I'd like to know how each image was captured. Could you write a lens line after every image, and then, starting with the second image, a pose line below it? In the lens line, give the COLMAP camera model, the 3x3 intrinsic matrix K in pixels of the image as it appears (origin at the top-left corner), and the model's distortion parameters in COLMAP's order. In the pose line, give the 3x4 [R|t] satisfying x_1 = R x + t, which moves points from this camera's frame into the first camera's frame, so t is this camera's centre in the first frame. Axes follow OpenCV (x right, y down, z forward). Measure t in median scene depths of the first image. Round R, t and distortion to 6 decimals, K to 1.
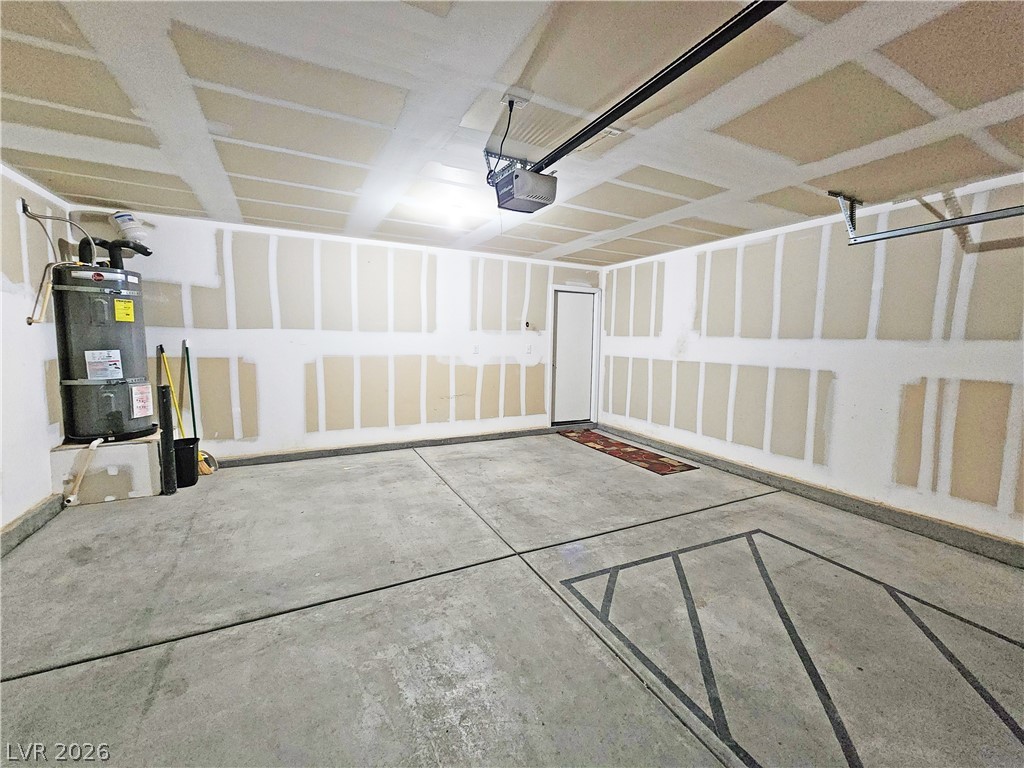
lens RADIAL K [[420.8, 0, 512.1], [0, 420.8, 376.6], [0, 0, 1]] dist [-0.003168, 0.001265]
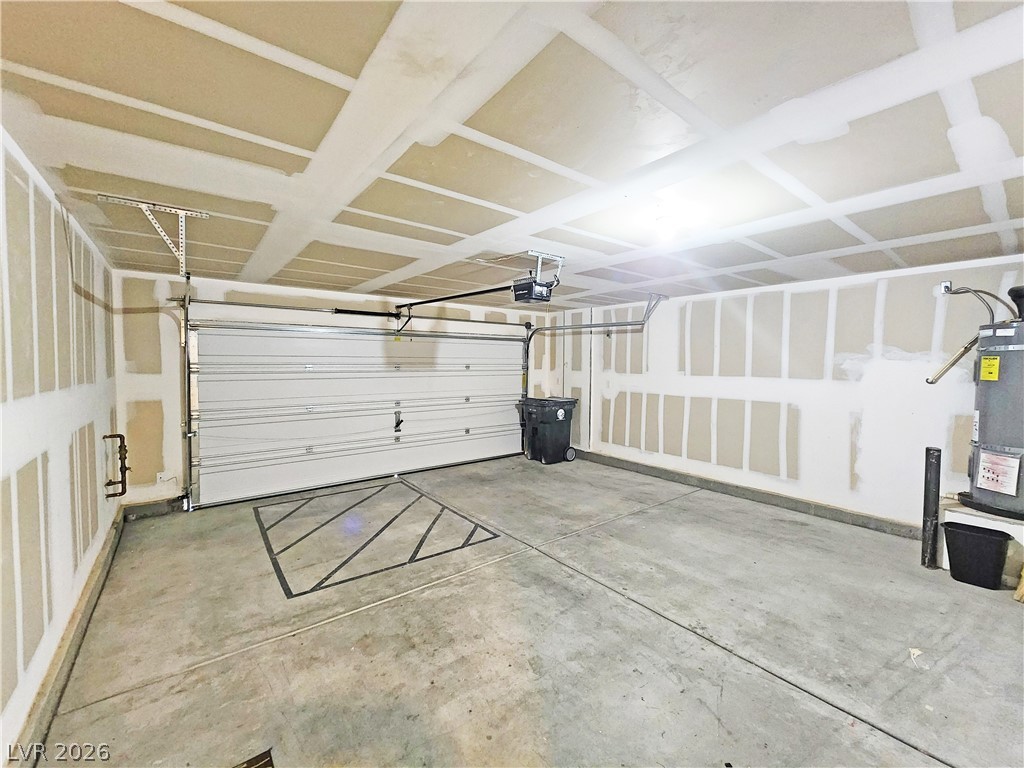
lens RADIAL K [[420.8, 0, 513.6], [0, 420.8, 380.9], [0, 0, 1]] dist [-0.003168, 0.001265]
pose [[-0.980691, -0.013898, -0.195067, 0.305786], [-0.039457, 0.991020, 0.127762, -0.241179], [0.191540, 0.132992, -0.972433, 1.968701]]
